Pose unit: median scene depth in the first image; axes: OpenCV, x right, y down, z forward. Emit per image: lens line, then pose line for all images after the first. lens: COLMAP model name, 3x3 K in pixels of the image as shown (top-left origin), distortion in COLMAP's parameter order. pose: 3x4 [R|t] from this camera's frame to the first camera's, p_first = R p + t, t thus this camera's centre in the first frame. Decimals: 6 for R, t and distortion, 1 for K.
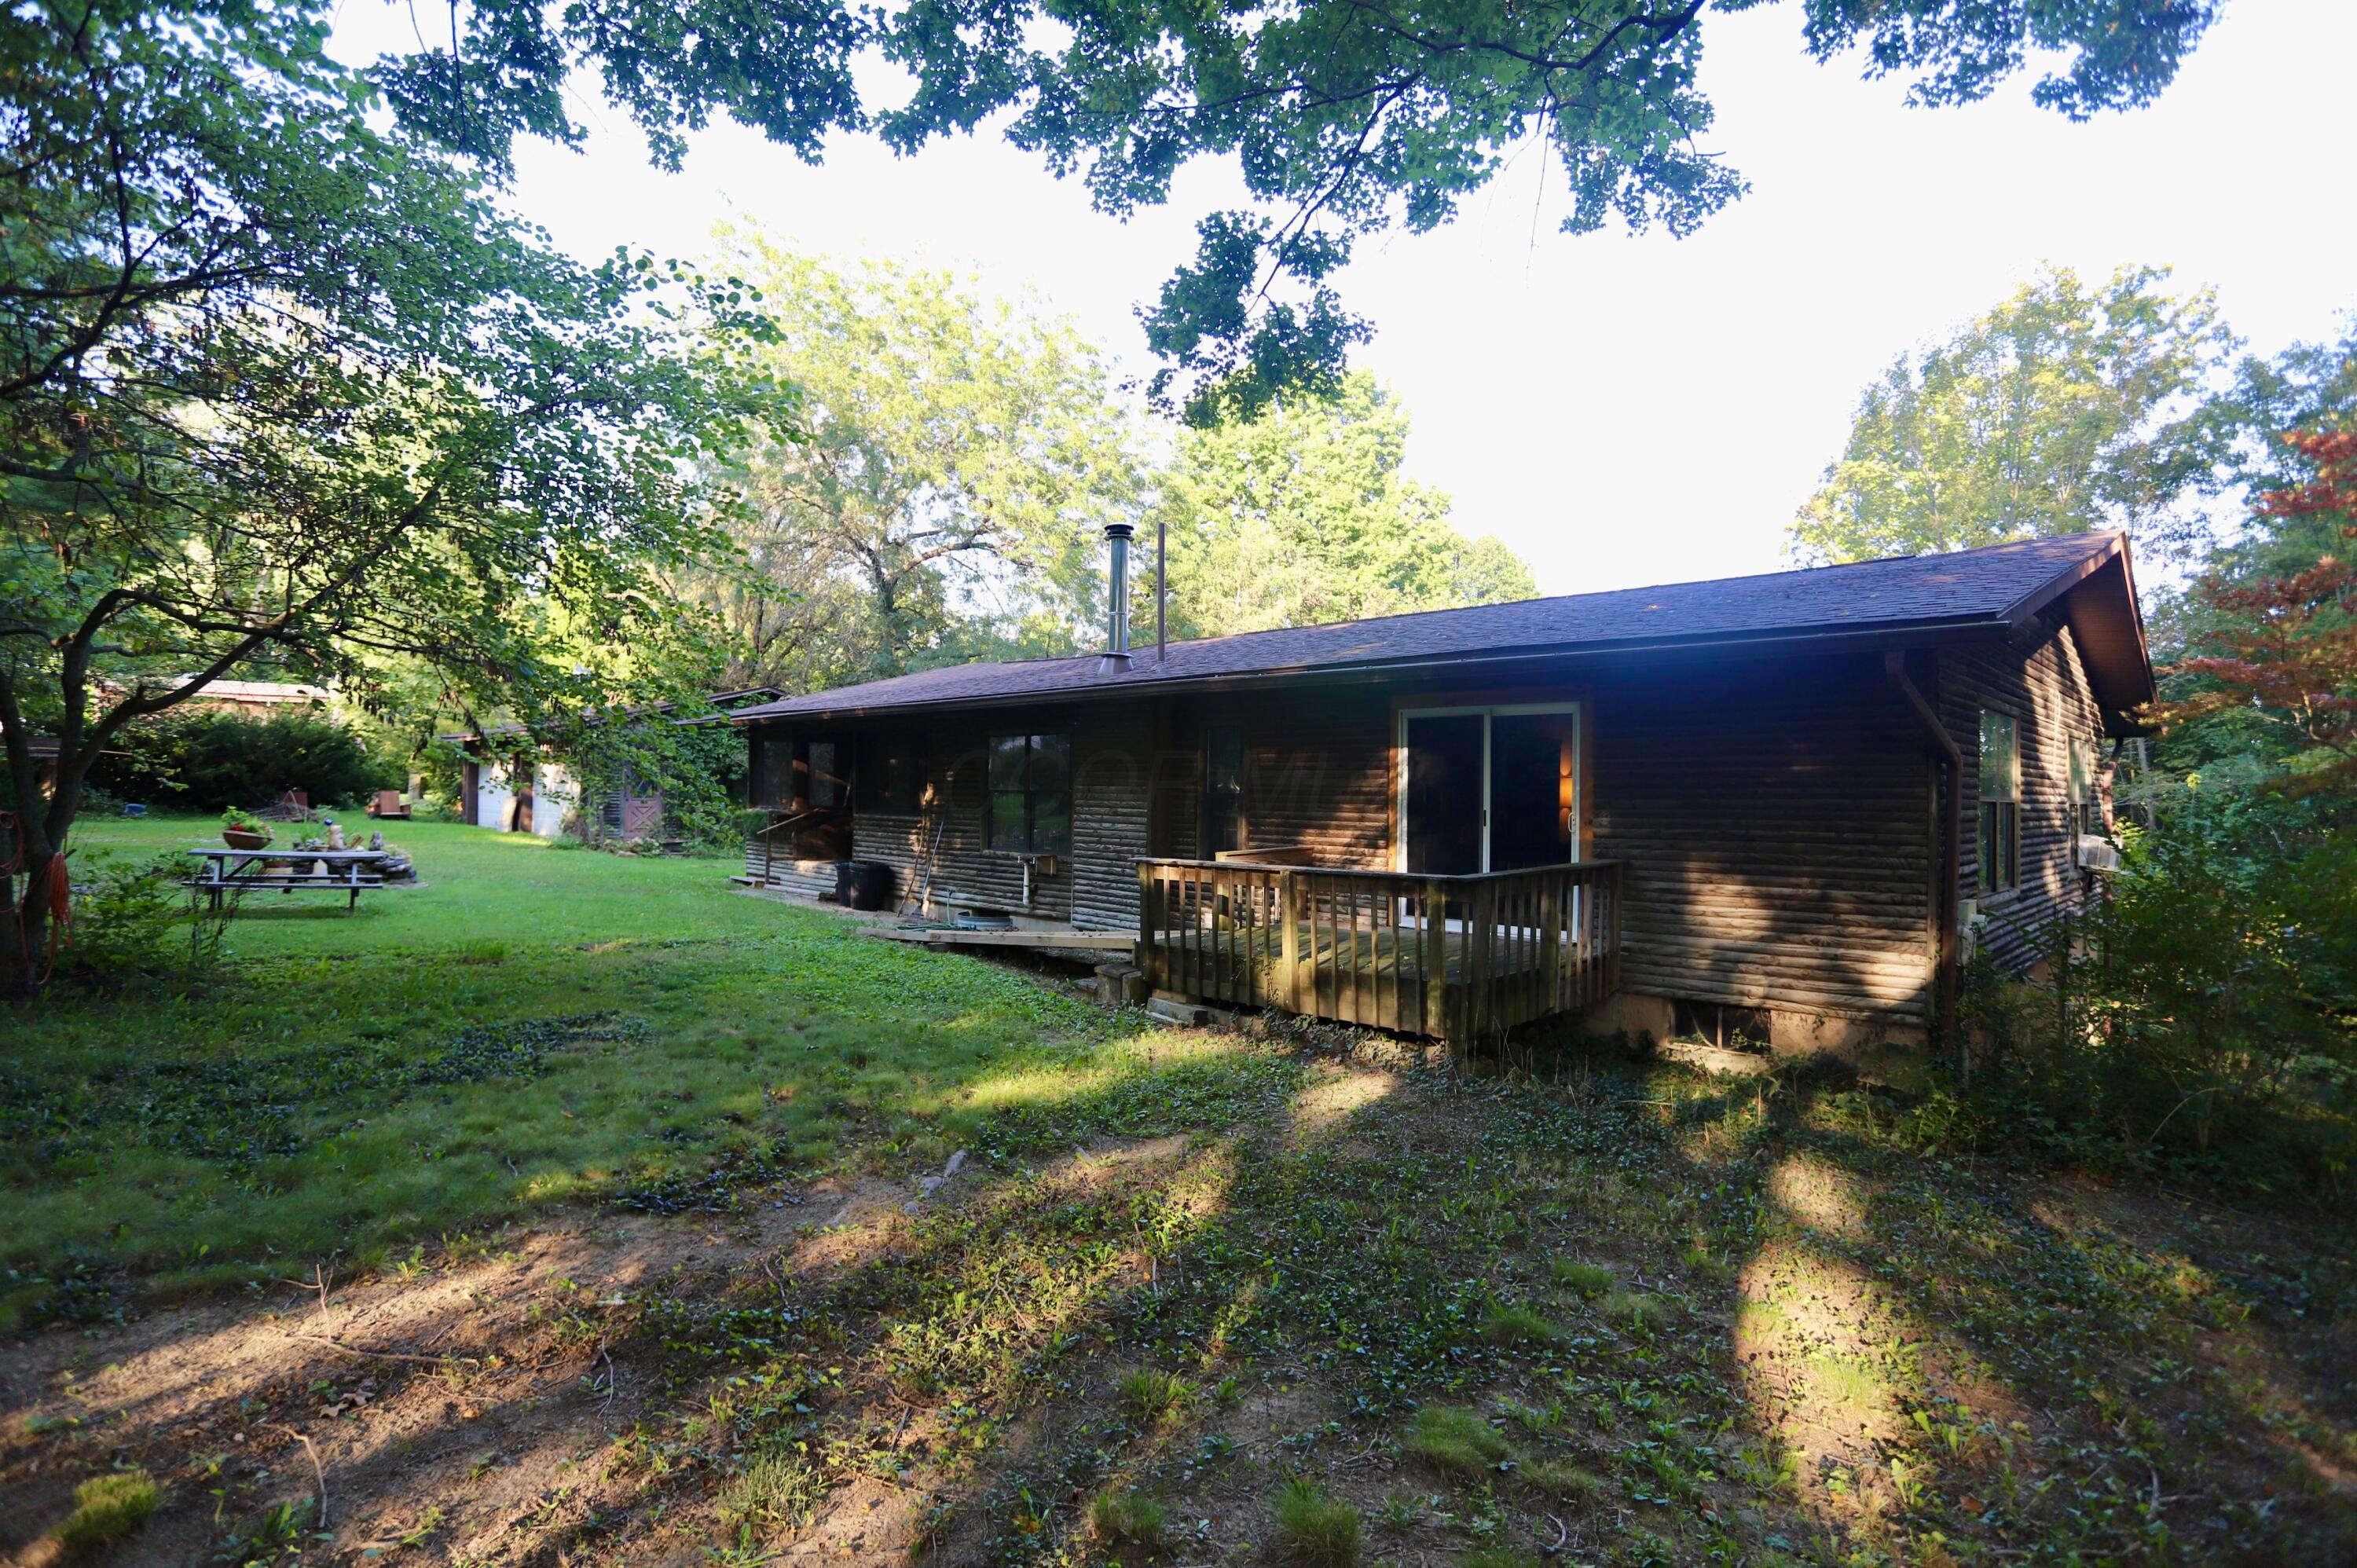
lens RADIAL K [[1171.9, 0, 1178.4], [0, 1171.9, 791.0], [0, 0, 1]] dist [-0.025938, -0.000143]
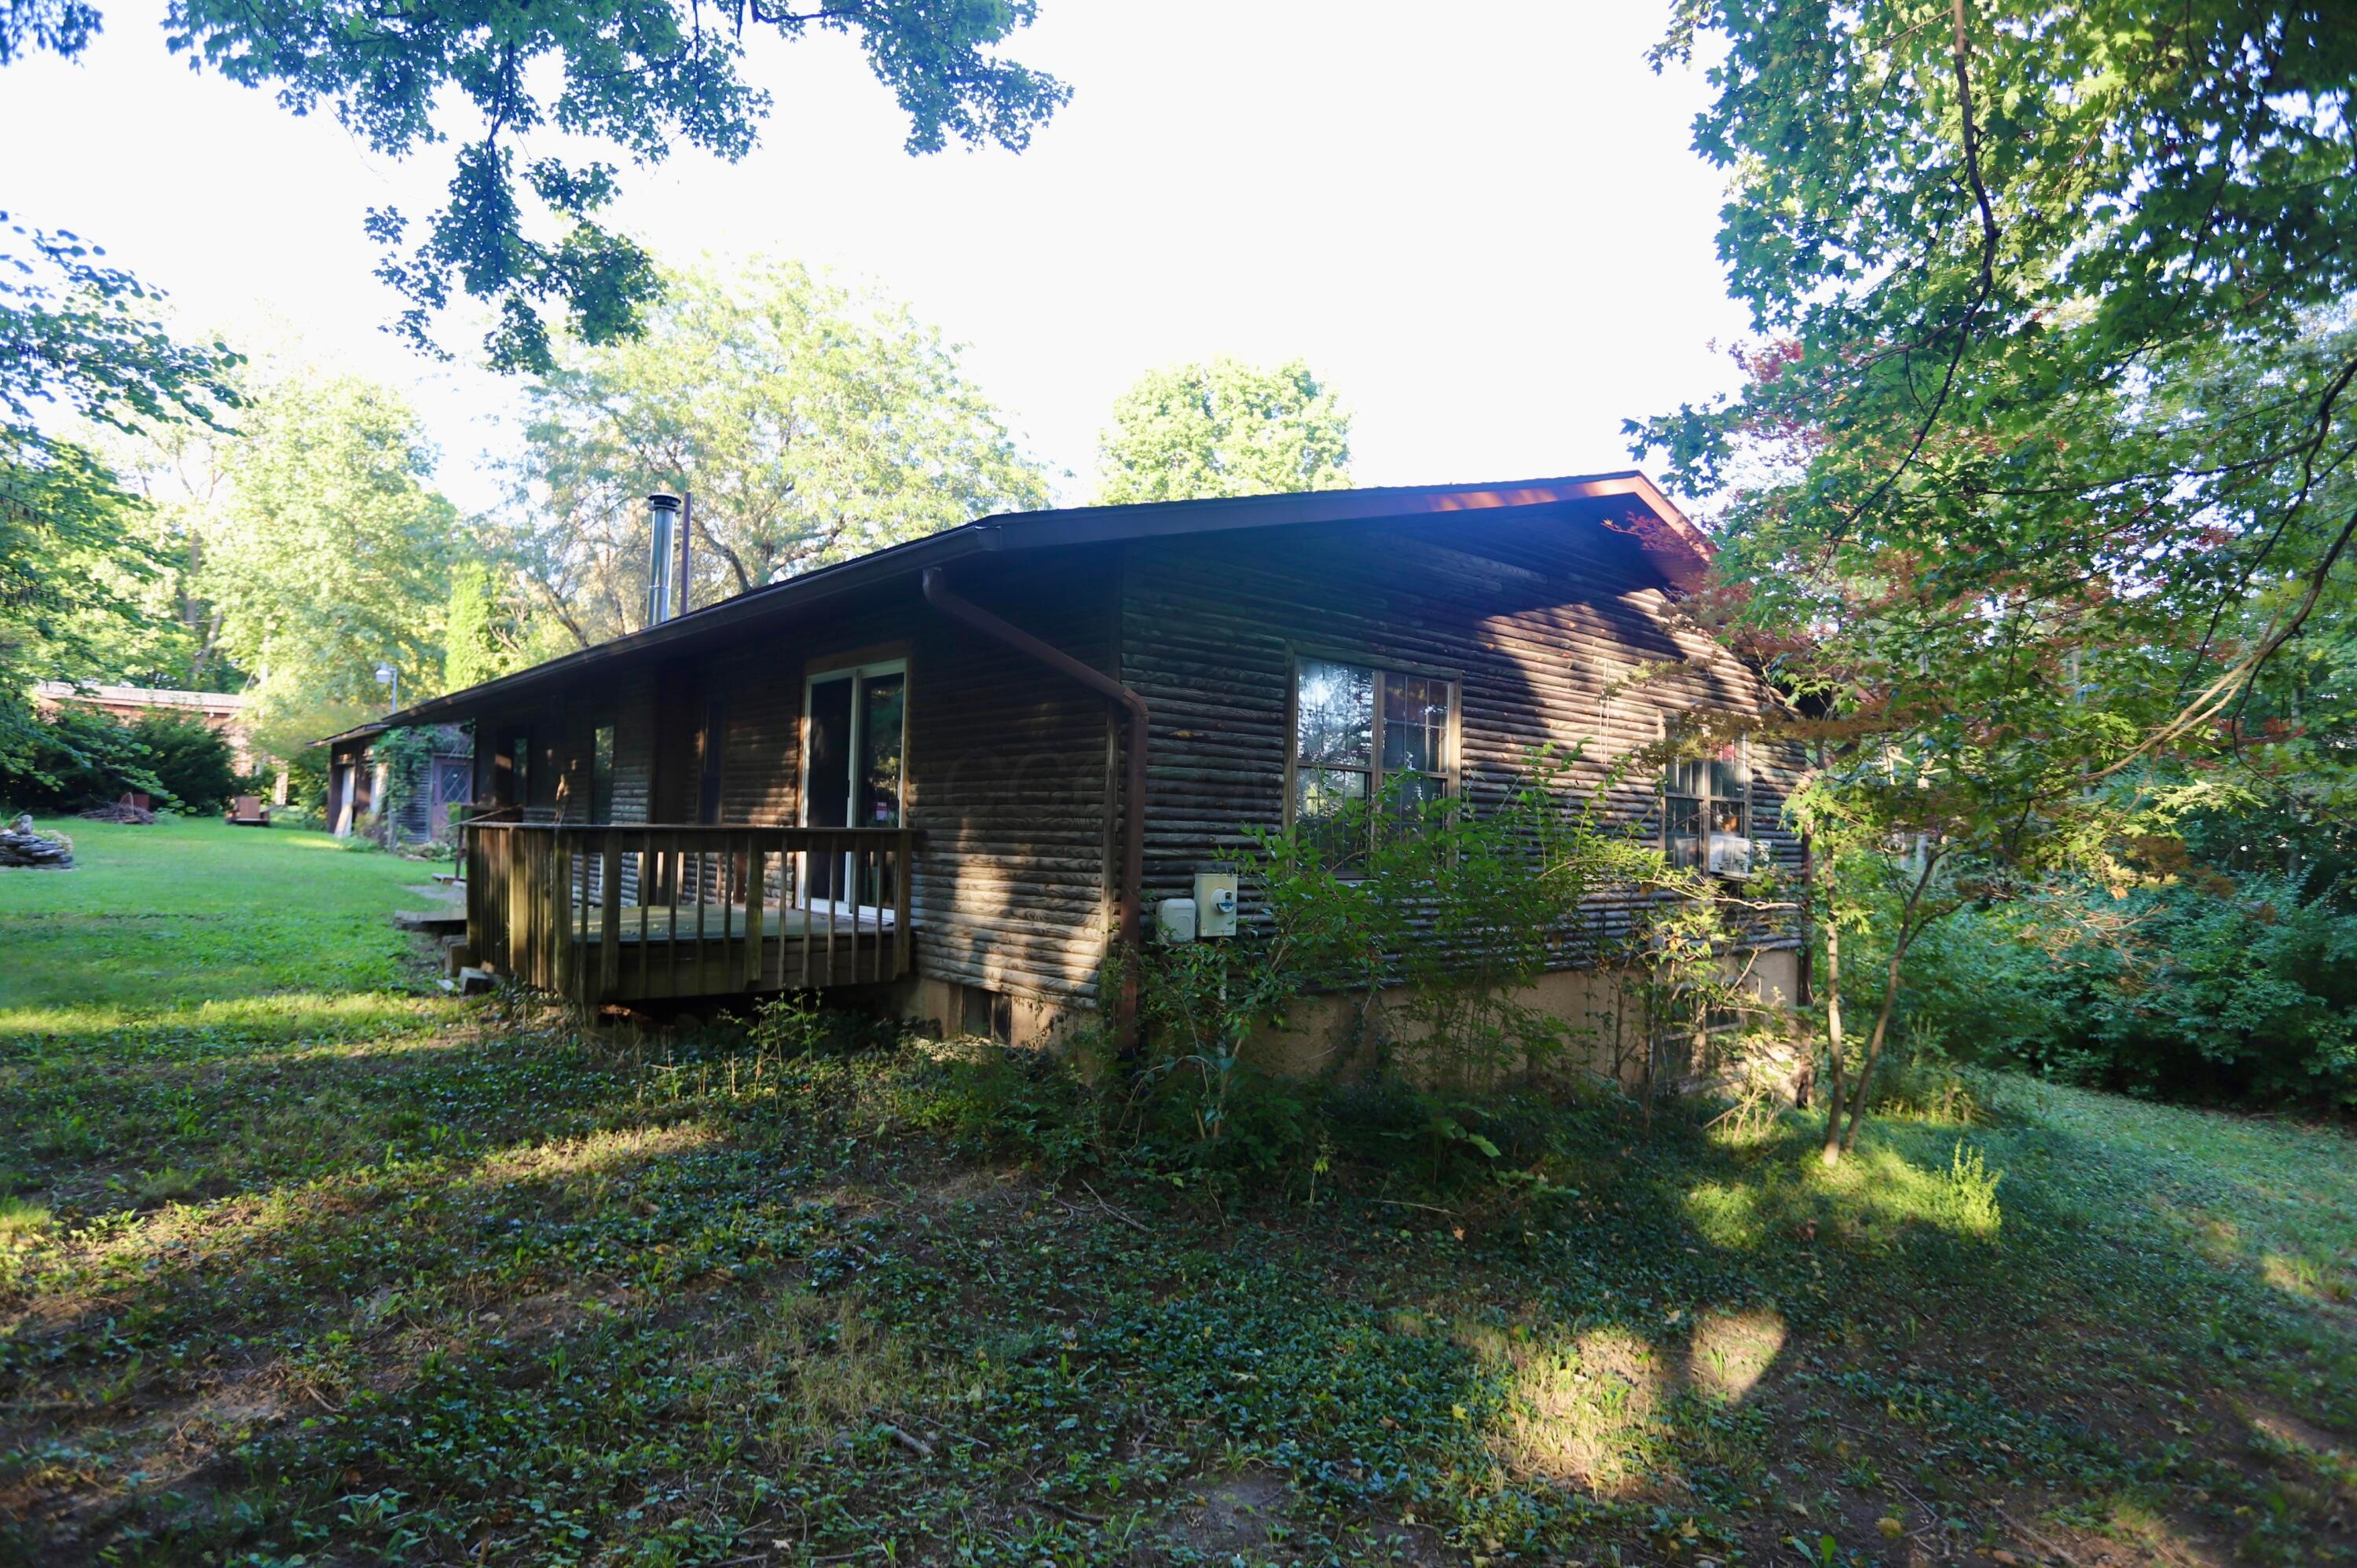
lens RADIAL K [[1261.3, 0, 1178.5], [0, 1261.3, 778.0], [0, 0, 1]] dist [0.000406, 0.000259]
pose [[0.993244, 0.010200, -0.115596, 0.693552], [-0.015521, 0.998856, -0.045226, 0.060136], [0.115003, 0.046714, 0.992266, 0.051593]]
